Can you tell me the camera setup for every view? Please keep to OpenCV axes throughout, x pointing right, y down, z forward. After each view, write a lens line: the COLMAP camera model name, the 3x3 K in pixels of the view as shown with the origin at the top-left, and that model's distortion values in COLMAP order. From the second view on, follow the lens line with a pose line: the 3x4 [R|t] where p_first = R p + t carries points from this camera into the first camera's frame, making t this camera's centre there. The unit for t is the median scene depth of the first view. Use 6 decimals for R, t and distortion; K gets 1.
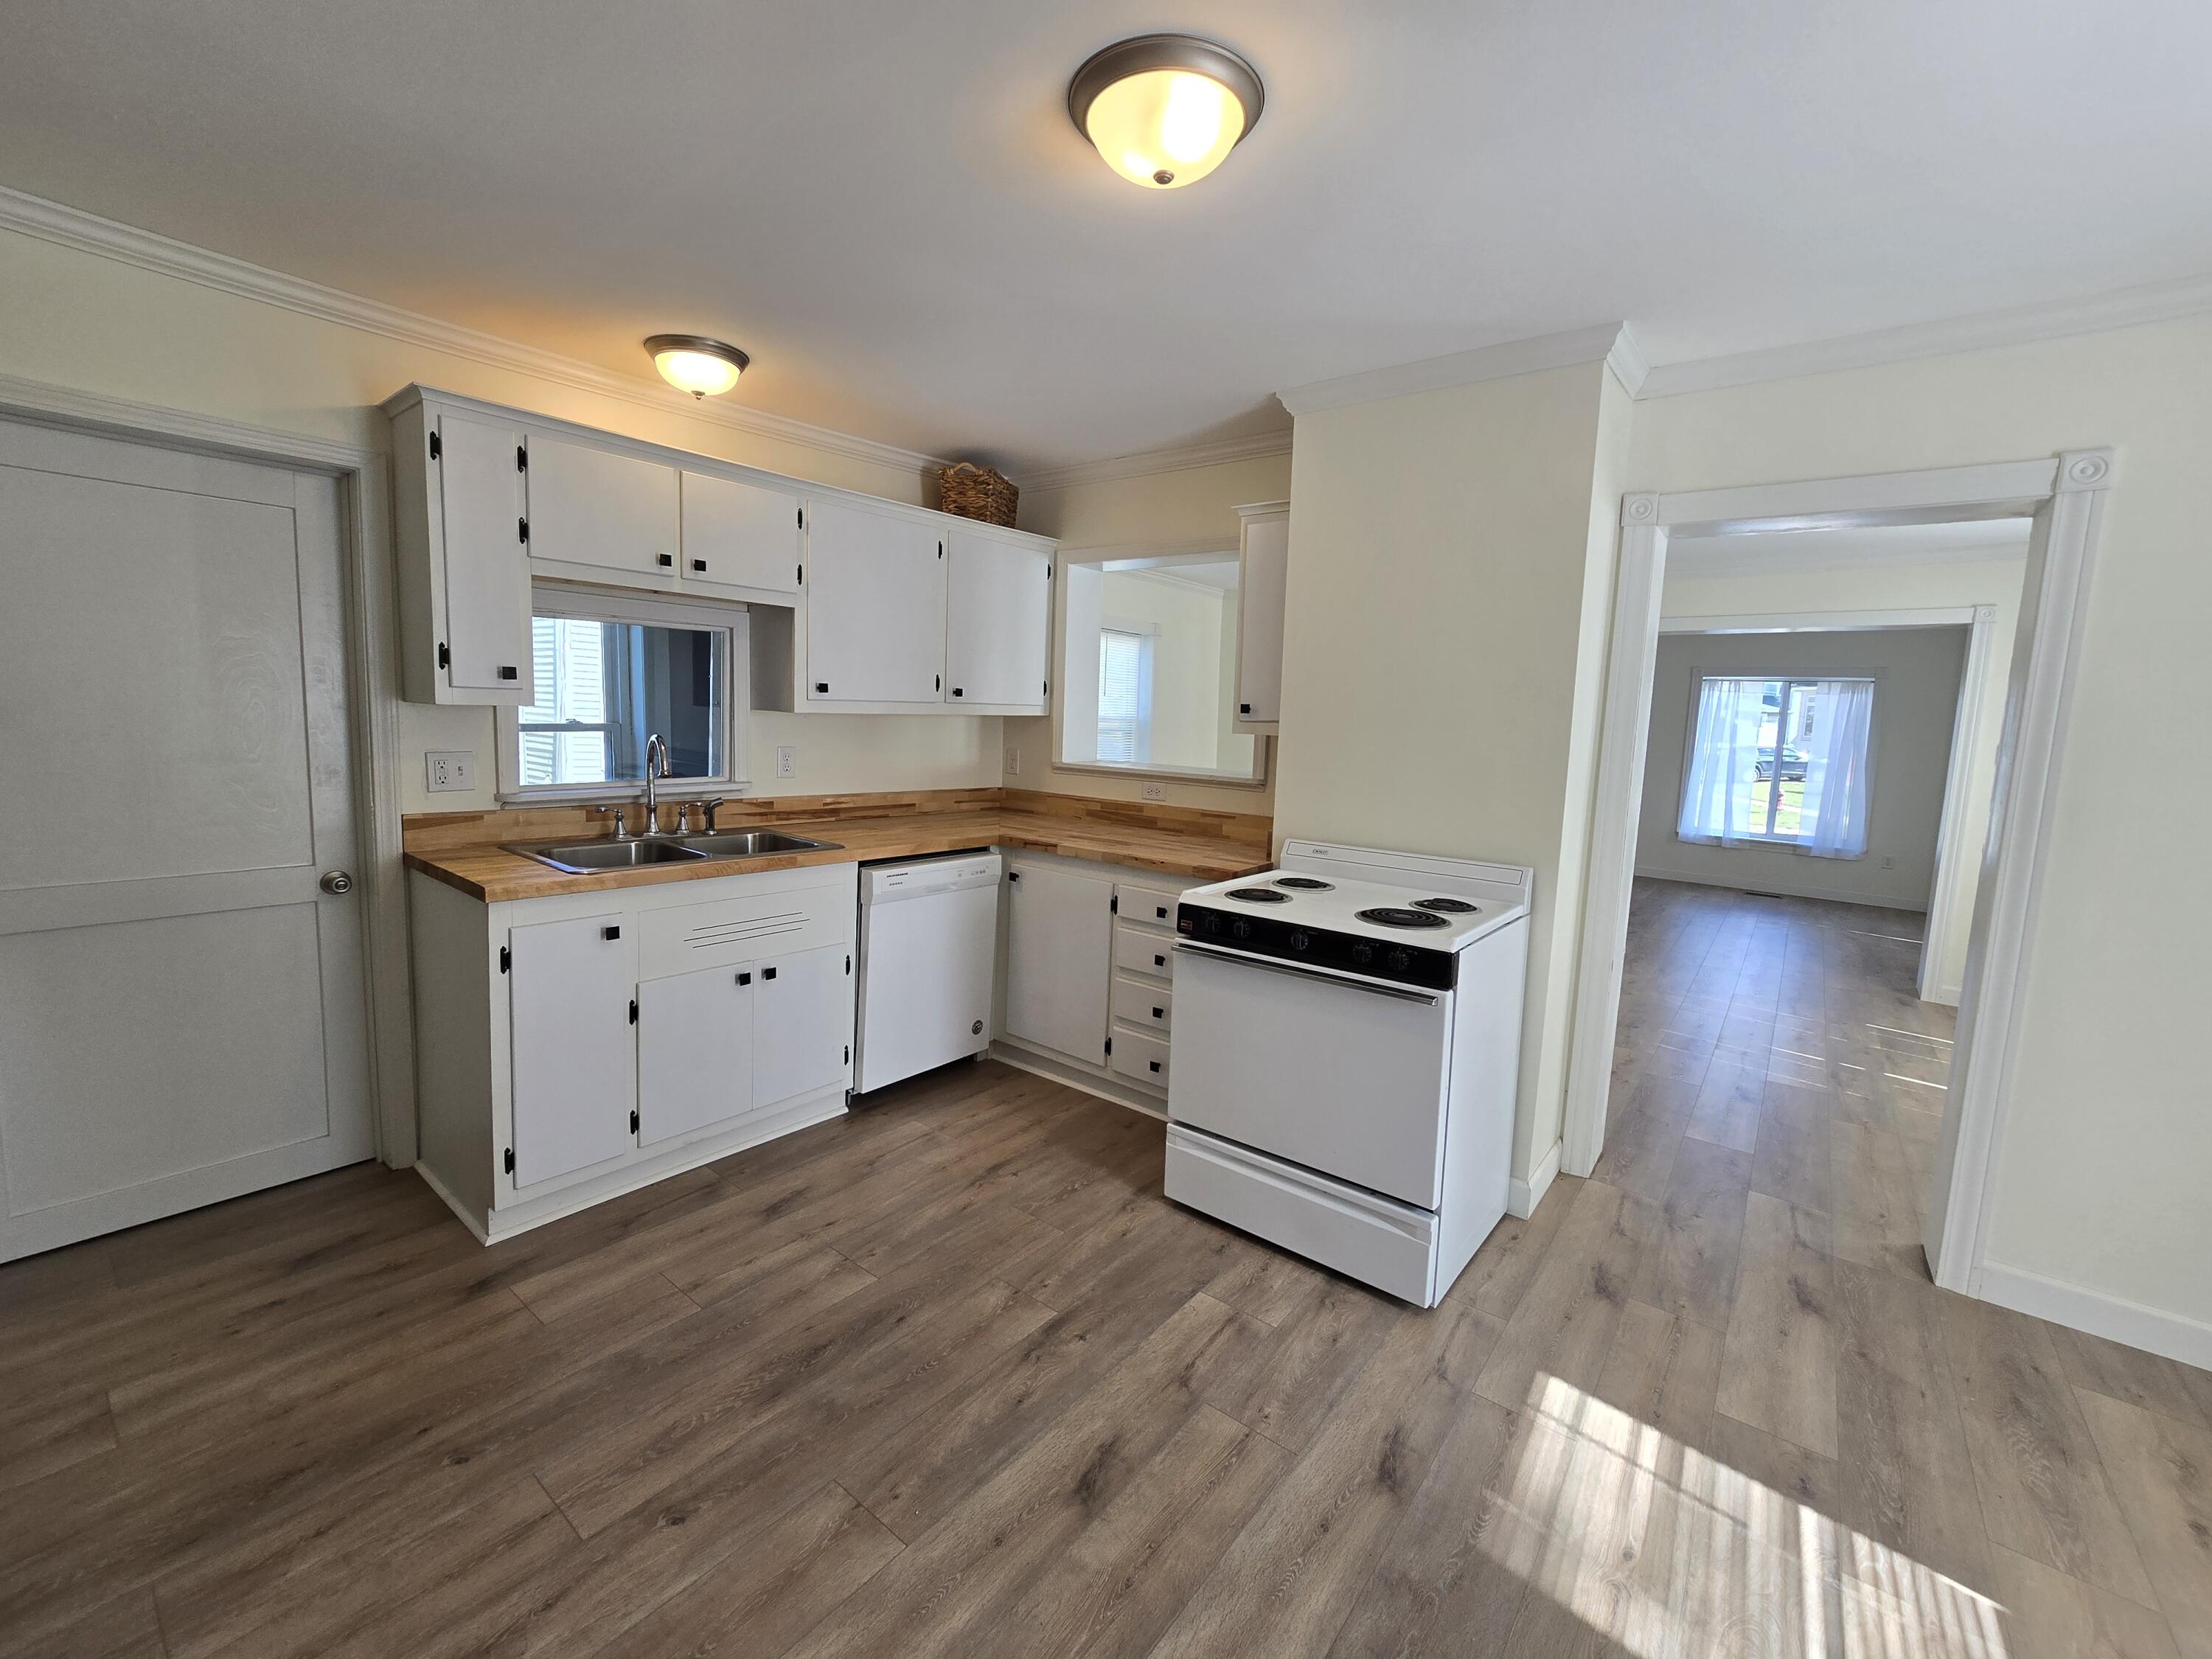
lens RADIAL K [[900.6, 0, 1108.0], [0, 900.6, 805.0], [0, 0, 1]] dist [-0.001054, -0.000021]
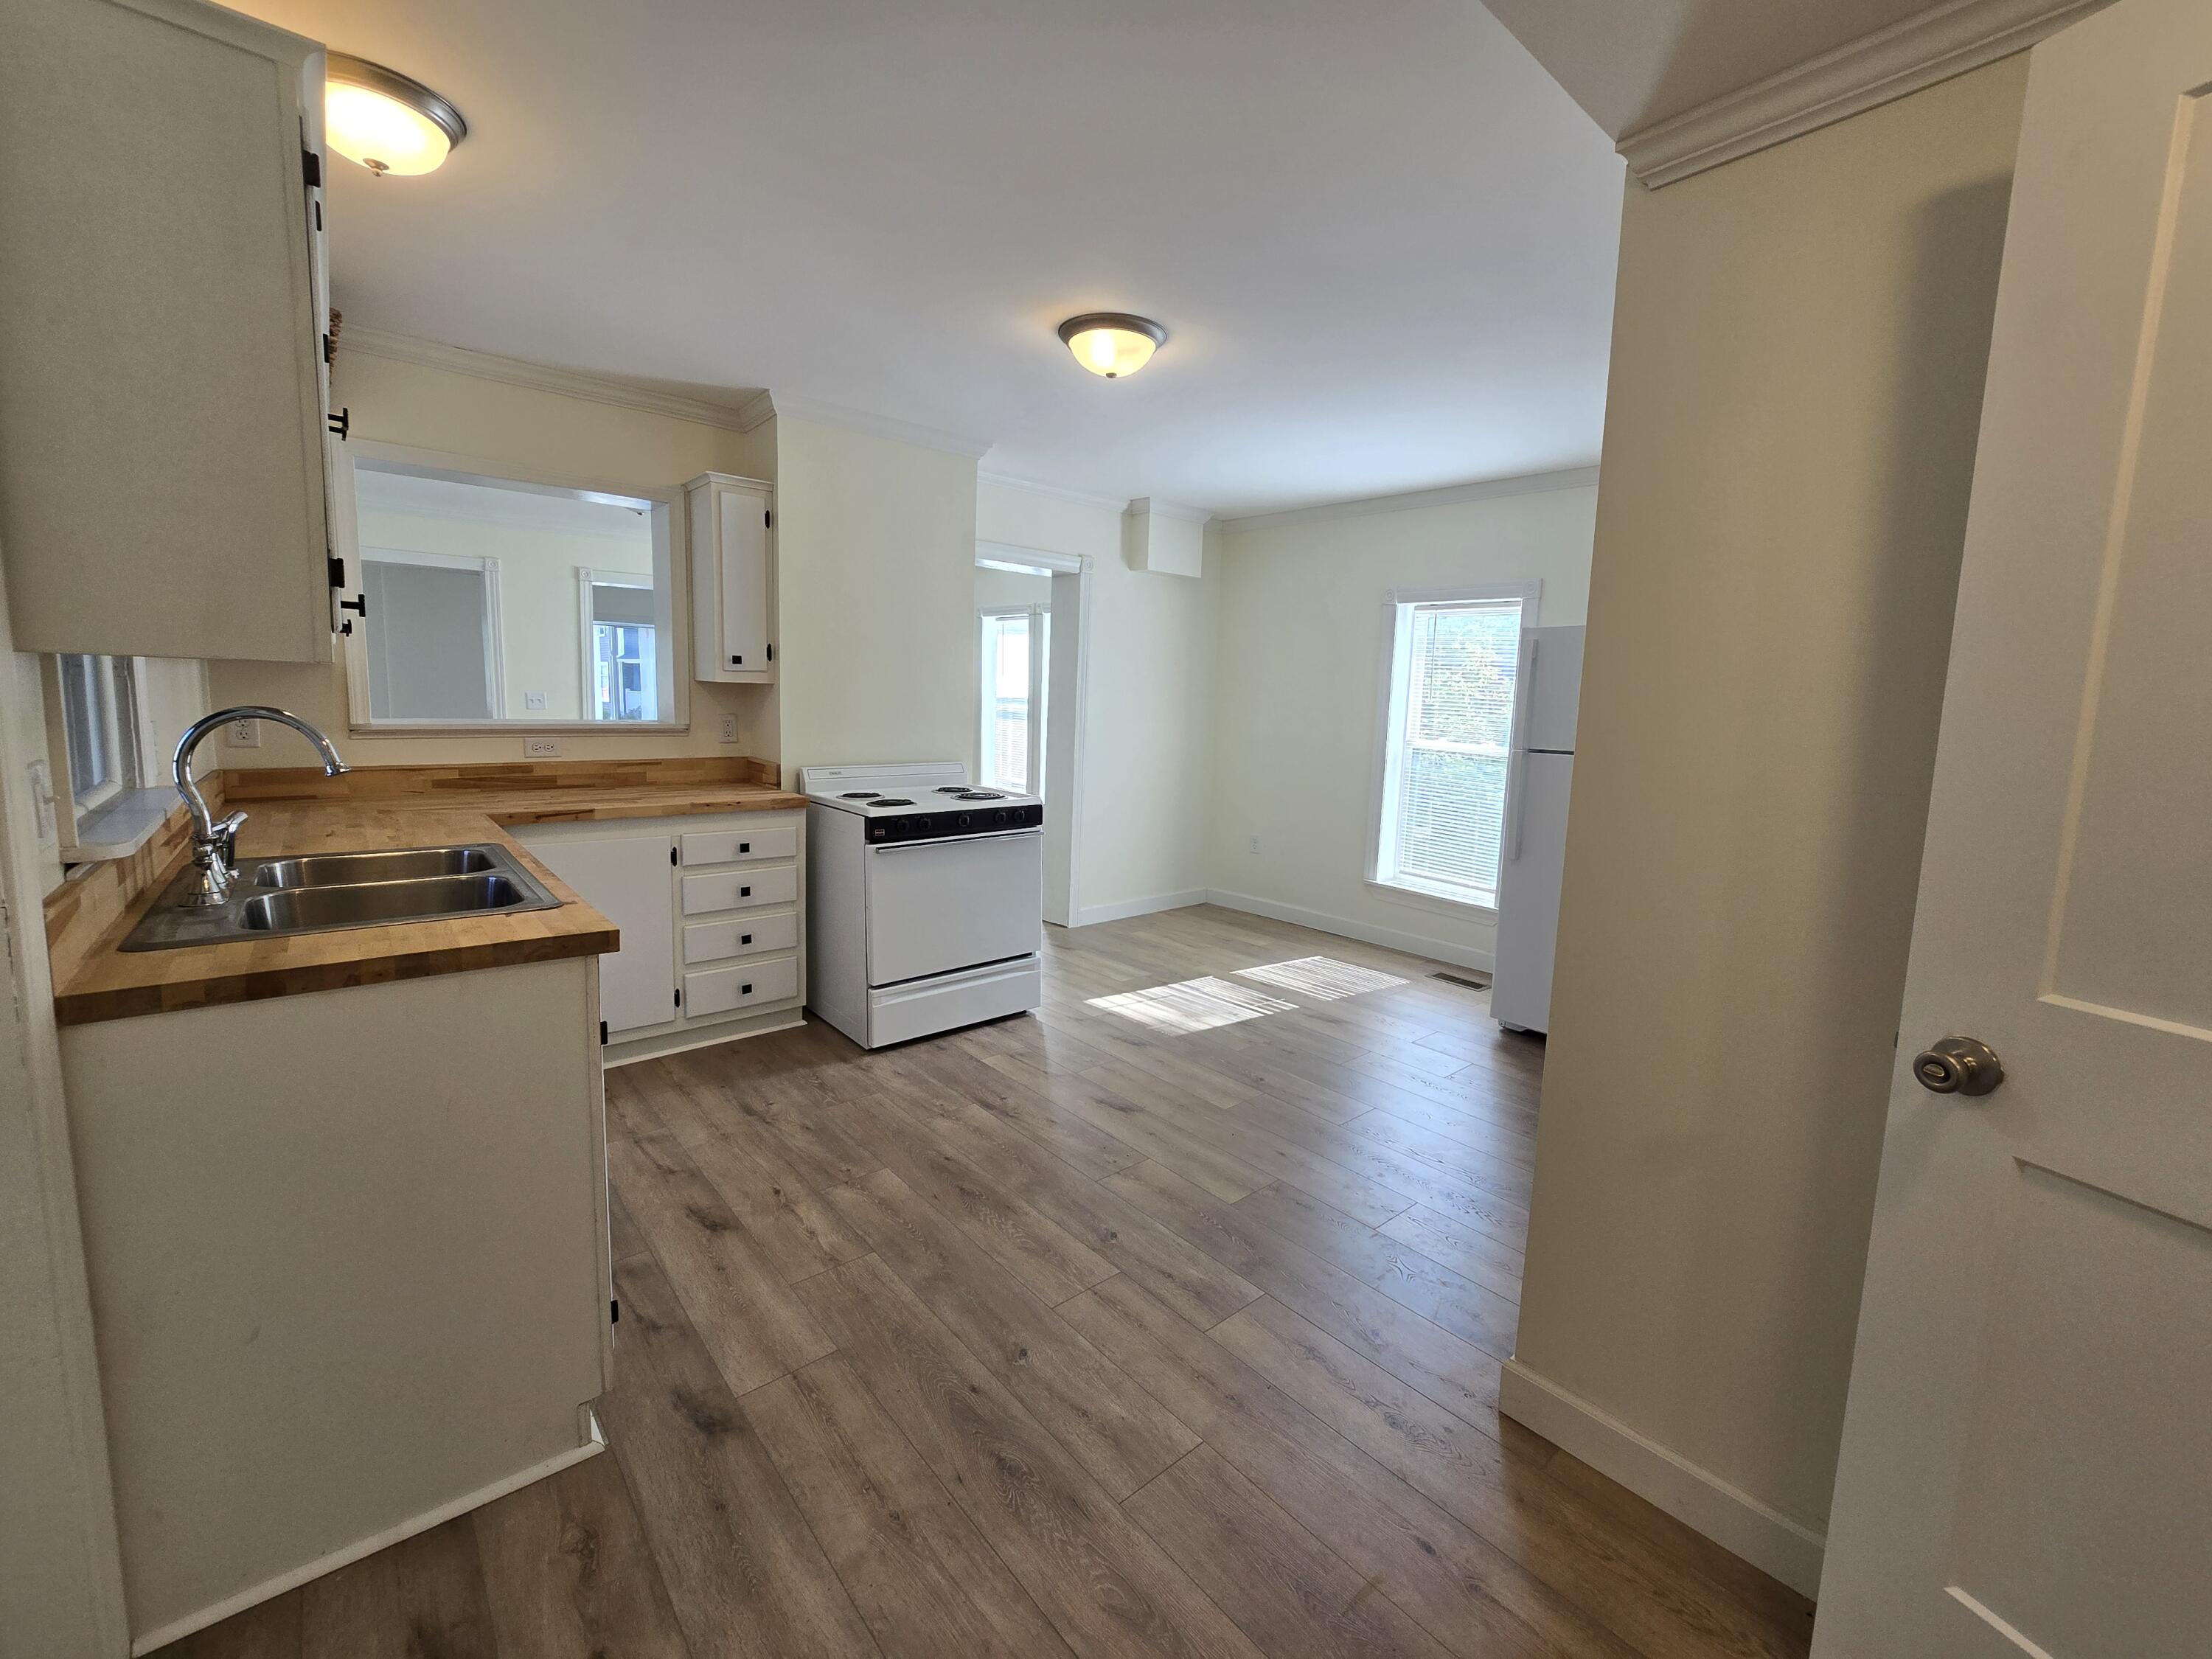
lens RADIAL K [[900.6, 0, 1108.0], [0, 900.6, 805.0], [0, 0, 1]] dist [-0.001054, -0.000021]
pose [[0.191318, -0.145428, 0.970695, -1.282703], [0.079786, 0.987994, 0.132294, -0.057286], [-0.978280, 0.052137, 0.200624, 0.489727]]
